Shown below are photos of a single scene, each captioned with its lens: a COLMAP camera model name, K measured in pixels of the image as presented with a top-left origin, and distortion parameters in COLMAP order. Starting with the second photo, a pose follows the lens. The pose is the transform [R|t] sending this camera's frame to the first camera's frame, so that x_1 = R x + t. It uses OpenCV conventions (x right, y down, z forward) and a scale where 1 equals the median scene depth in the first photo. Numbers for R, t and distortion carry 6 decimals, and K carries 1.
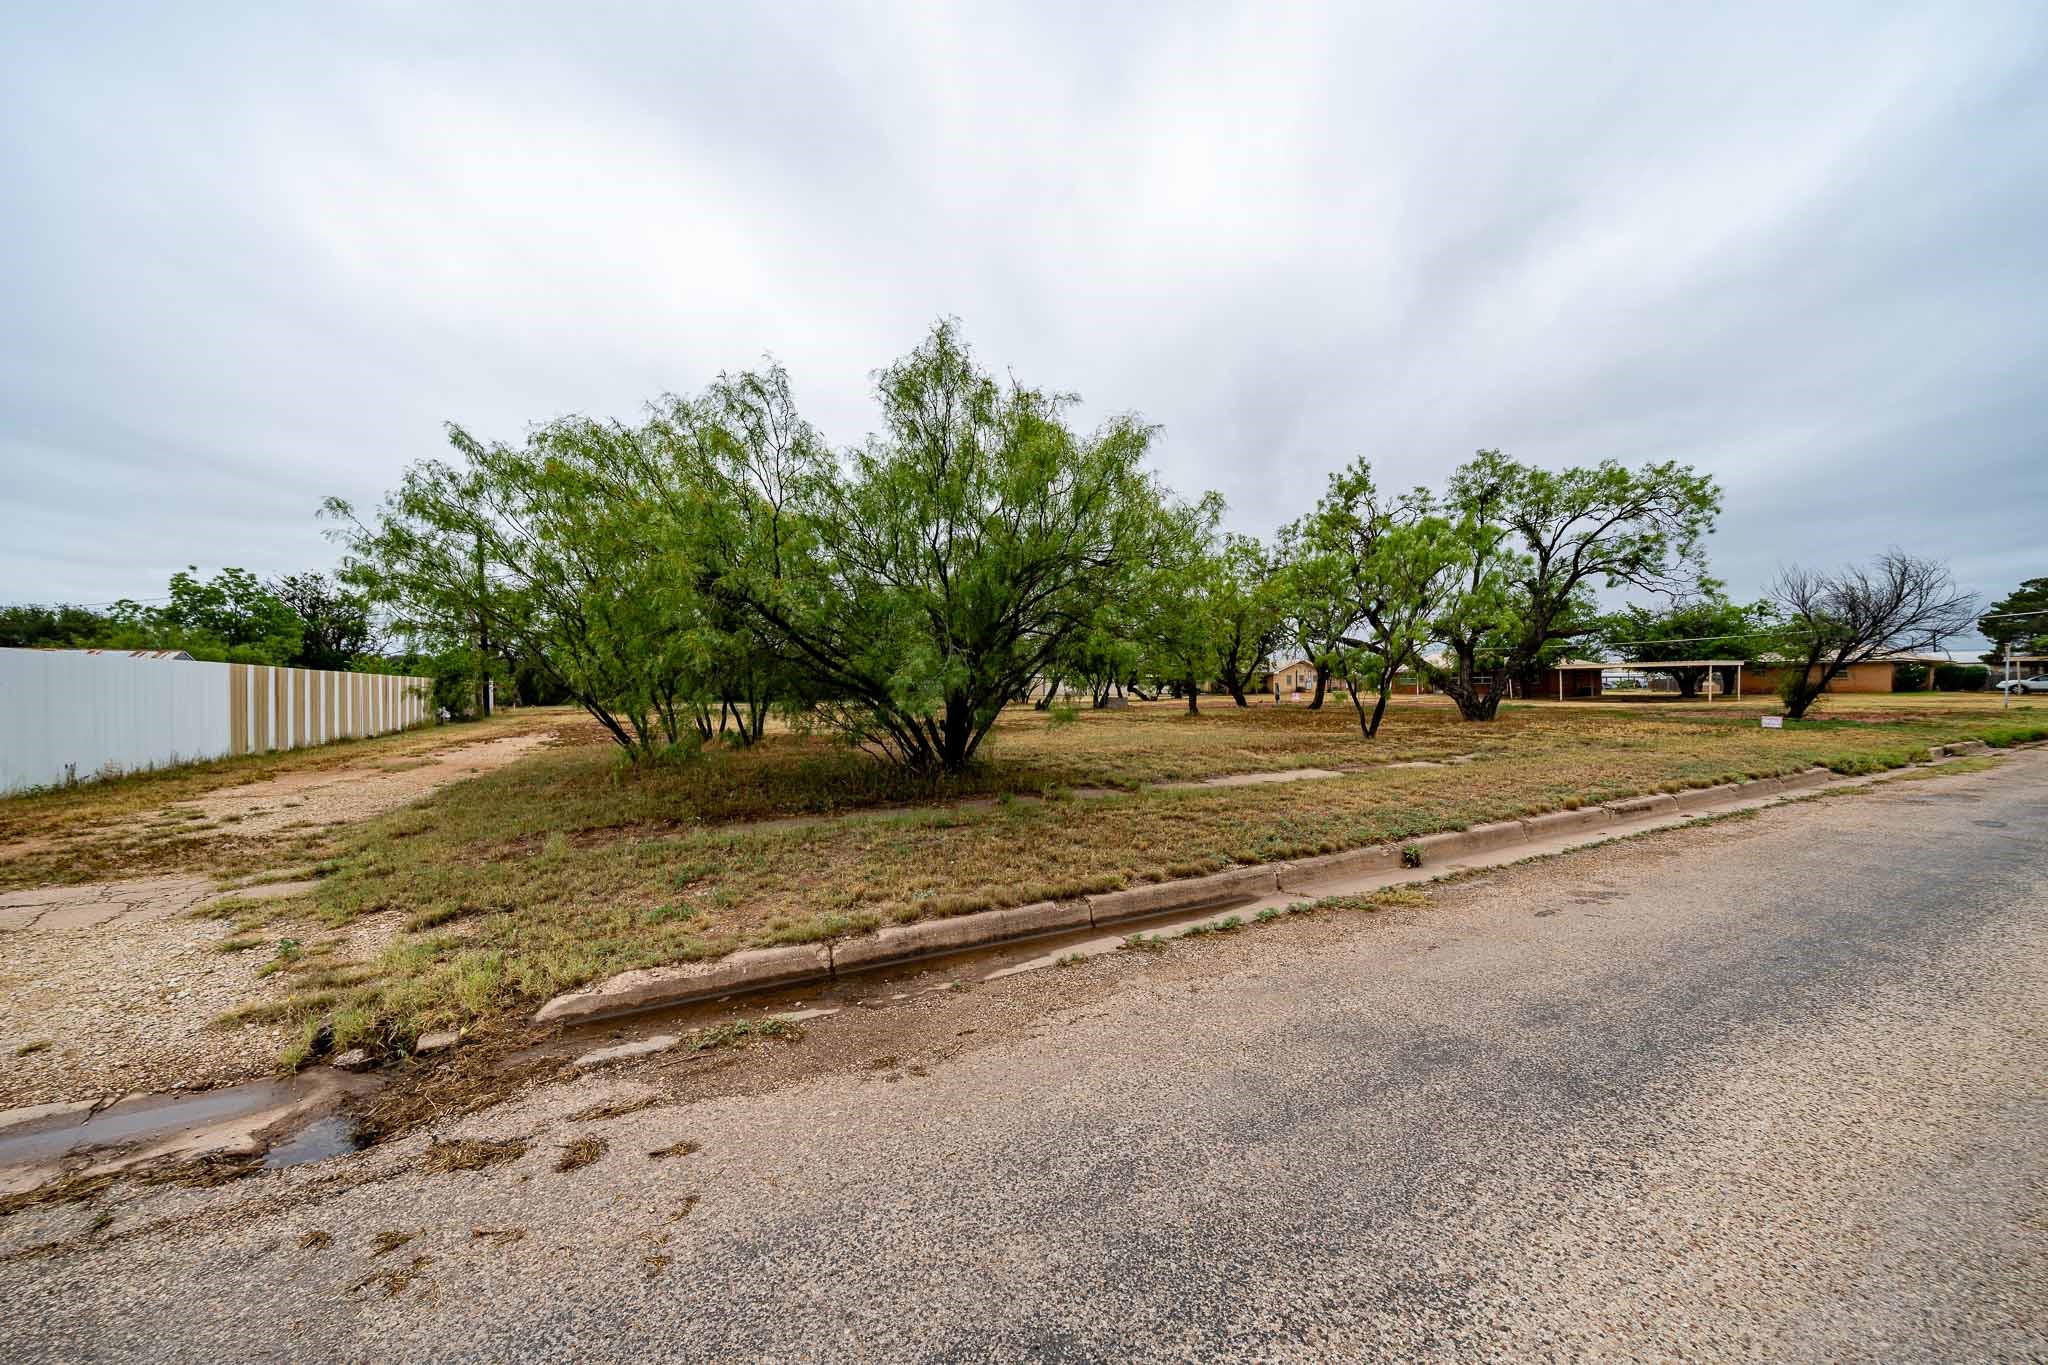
lens RADIAL K [[754.4, 0, 1026.6], [0, 754.4, 681.5], [0, 0, 1]] dist [0.000212, 0.000015]
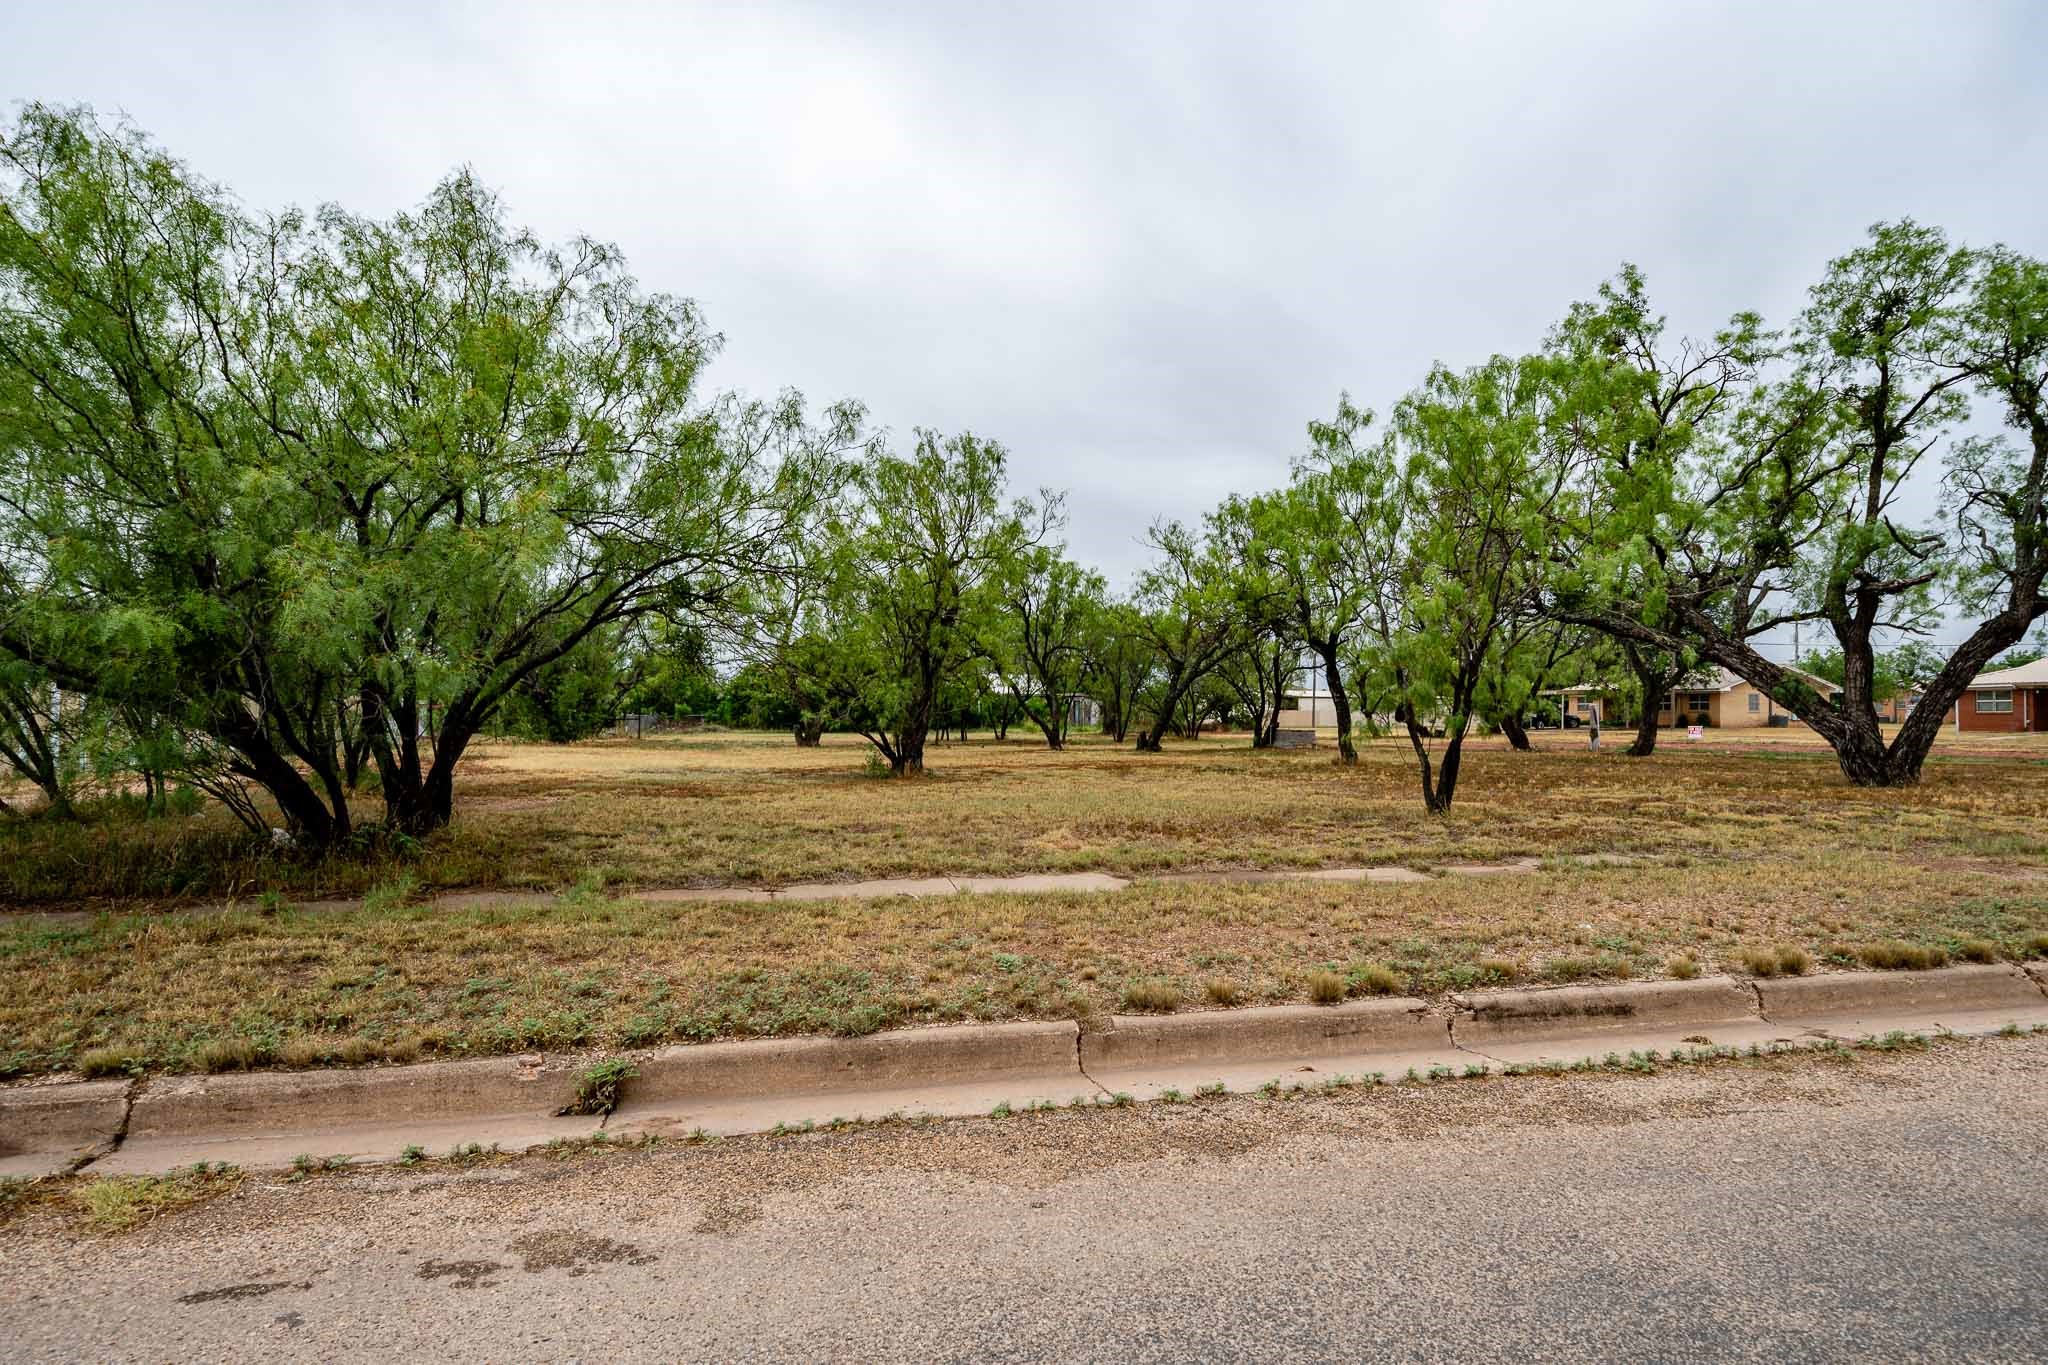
lens RADIAL K [[1159.0, 0, 1031.7], [0, 1159.0, 689.0], [0, 0, 1]] dist [-0.007082, -0.000949]
pose [[0.956847, -0.000310, -0.290591, 0.291300], [-0.003744, 0.999903, -0.013395, 0.003210], [0.290567, 0.013905, 0.956754, 0.135298]]
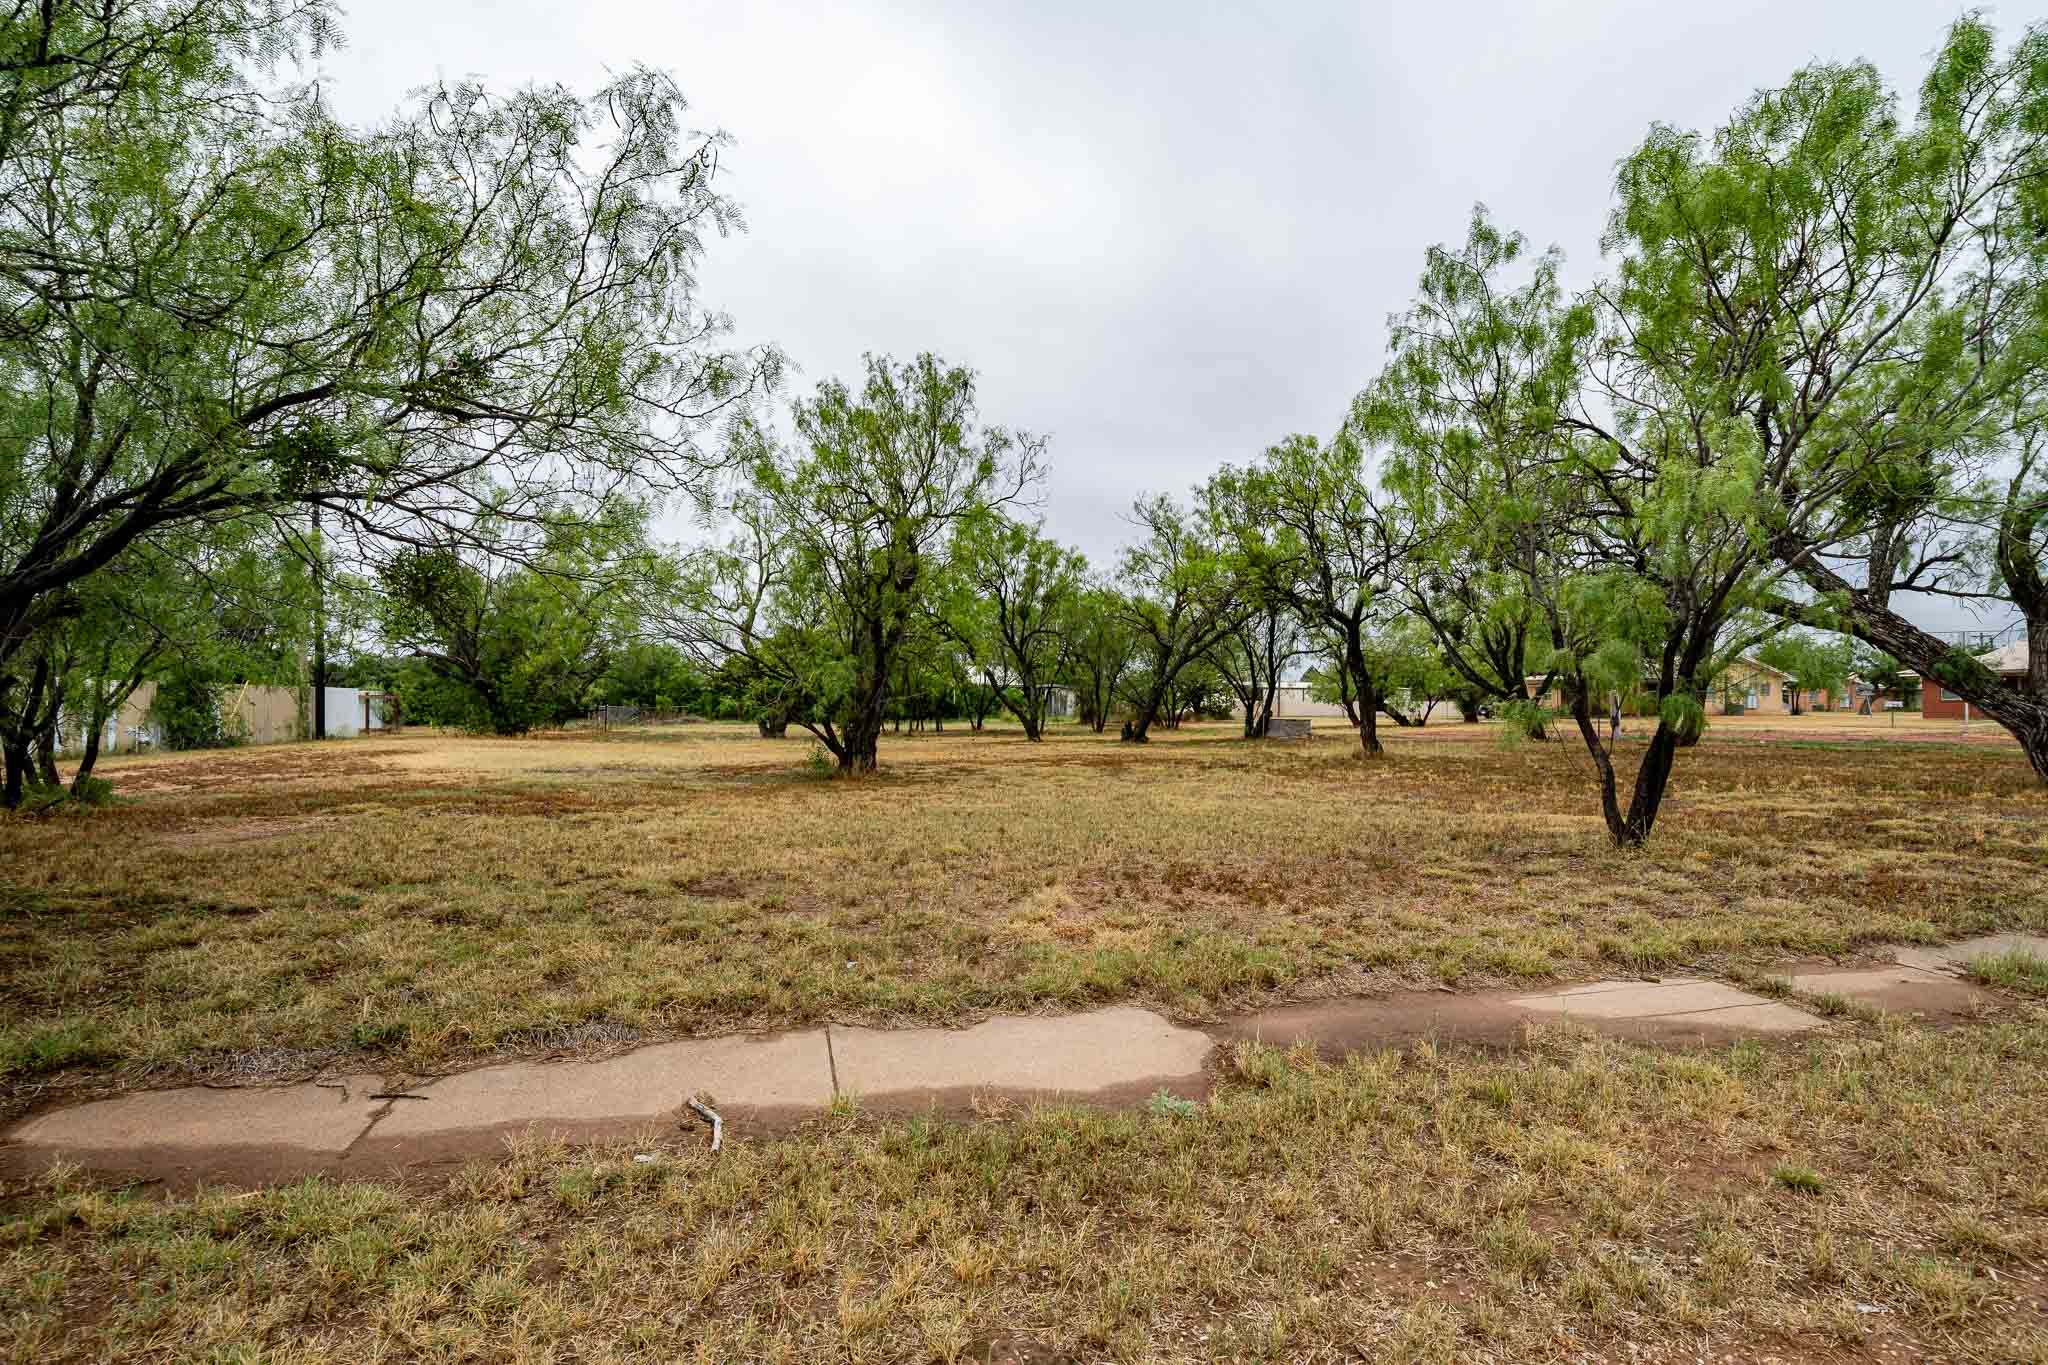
lens RADIAL K [[1046.4, 0, 1016.4], [0, 1046.4, 686.6], [0, 0, 1]] dist [-0.000685, -0.000115]
pose [[0.958815, -0.002030, -0.284025, 0.230256], [-0.000937, 0.999946, -0.010312, 0.008289], [0.284031, 0.010153, 0.958761, 0.340165]]
